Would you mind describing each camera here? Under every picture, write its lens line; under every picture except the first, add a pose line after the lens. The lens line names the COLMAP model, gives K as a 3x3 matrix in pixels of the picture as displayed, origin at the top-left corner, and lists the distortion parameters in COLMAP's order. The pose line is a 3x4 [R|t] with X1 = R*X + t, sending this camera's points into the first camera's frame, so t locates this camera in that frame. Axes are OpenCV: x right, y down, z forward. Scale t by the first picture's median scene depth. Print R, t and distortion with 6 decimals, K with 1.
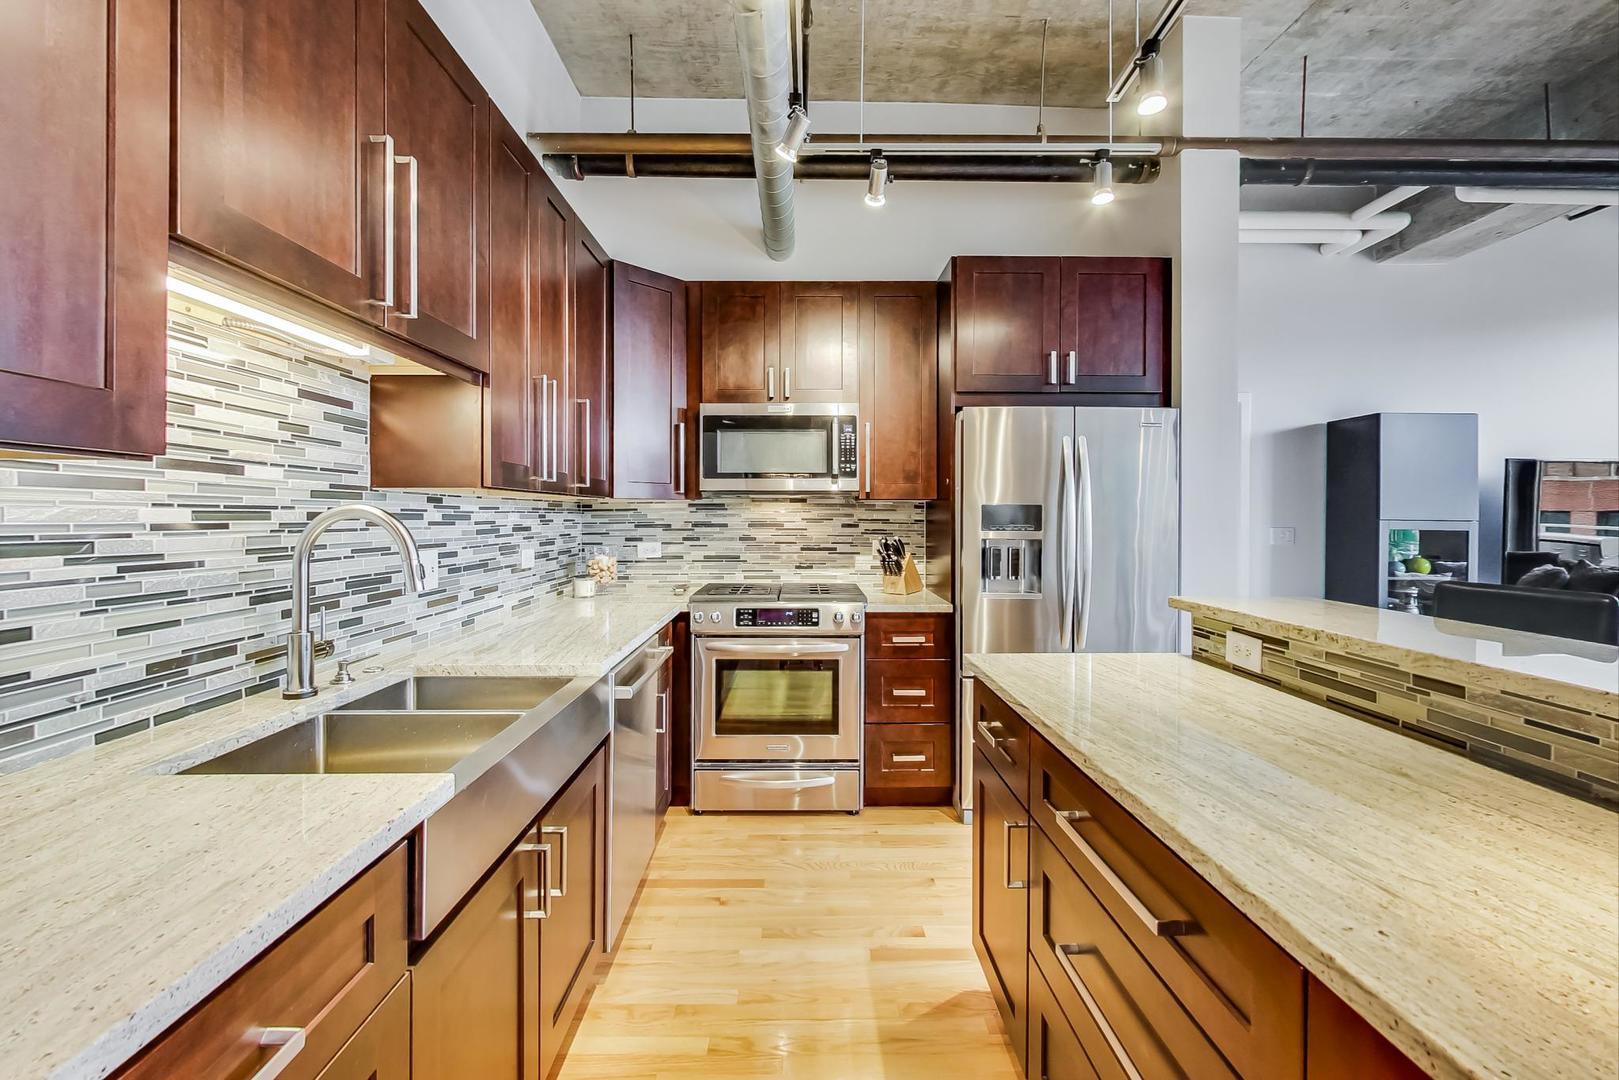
lens RADIAL K [[636.6, 0, 809.5], [0, 636.6, 540.0], [0, 0, 1]] dist [0.000862, 0.000175]
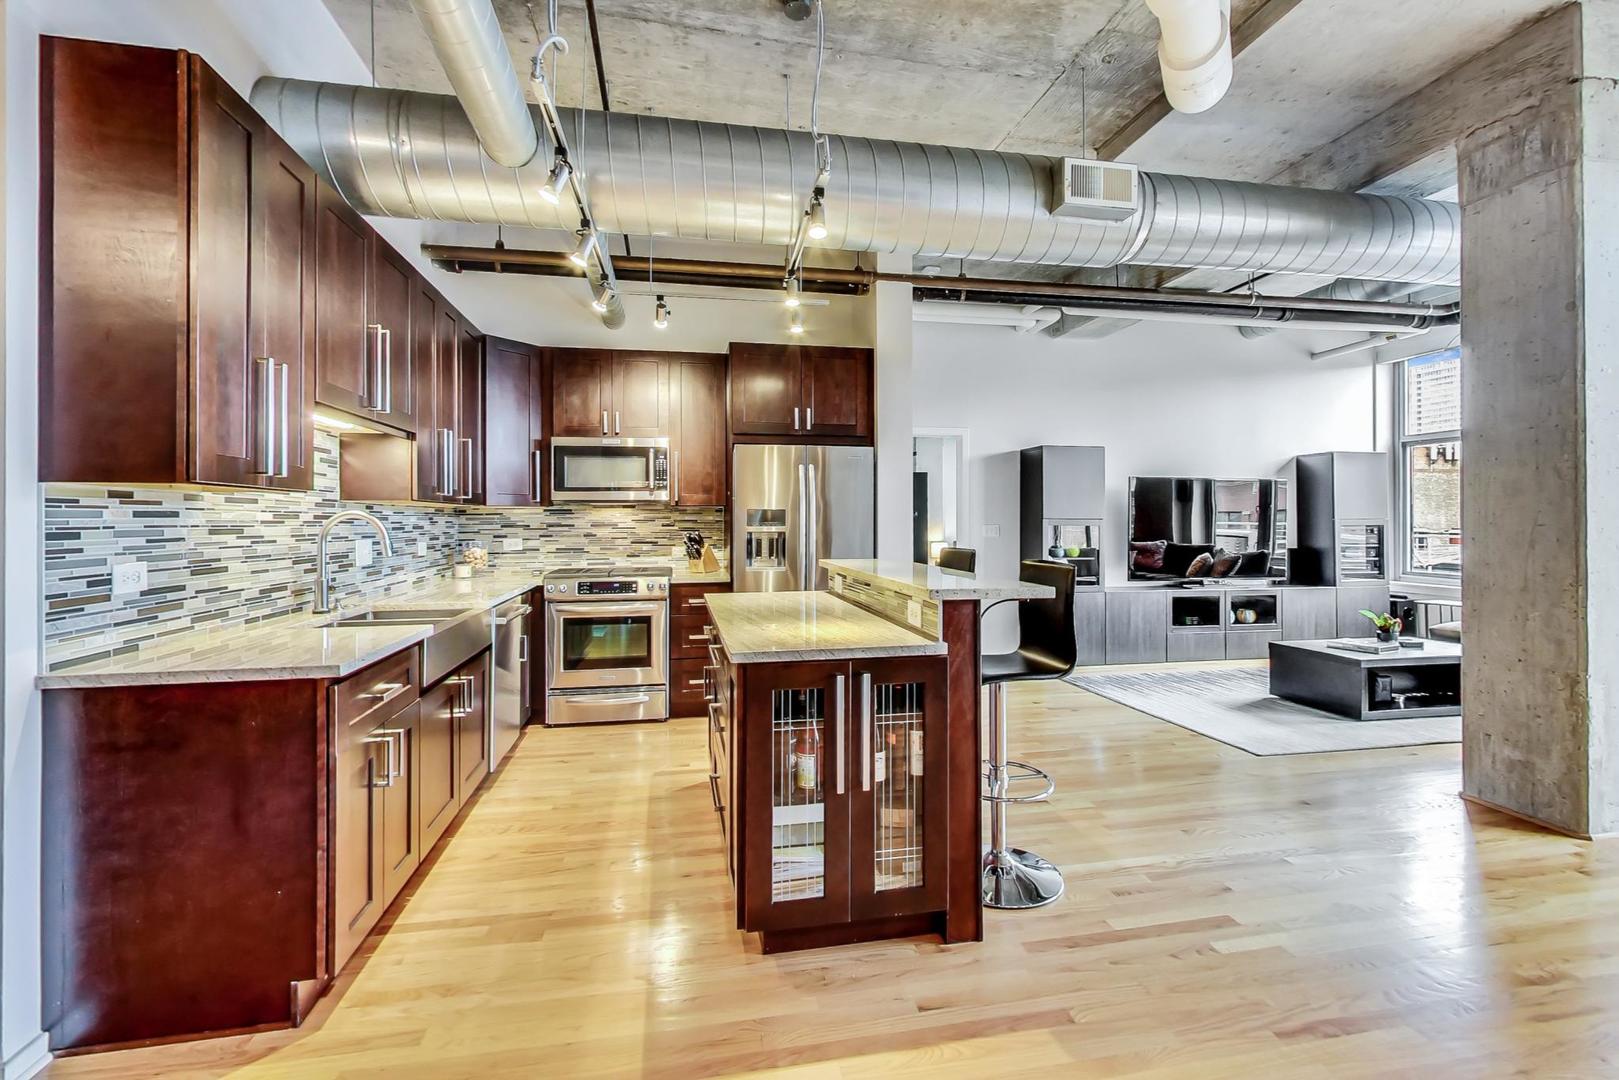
lens RADIAL K [[699.1, 0, 809.5], [0, 699.1, 540.0], [0, 0, 1]] dist [-0.001560, -0.000233]
pose [[0.986487, -0.008373, 0.163624, 0.139667], [0.010128, 0.999900, -0.009897, 0.032053], [-0.163525, 0.011420, 0.986473, -0.624716]]
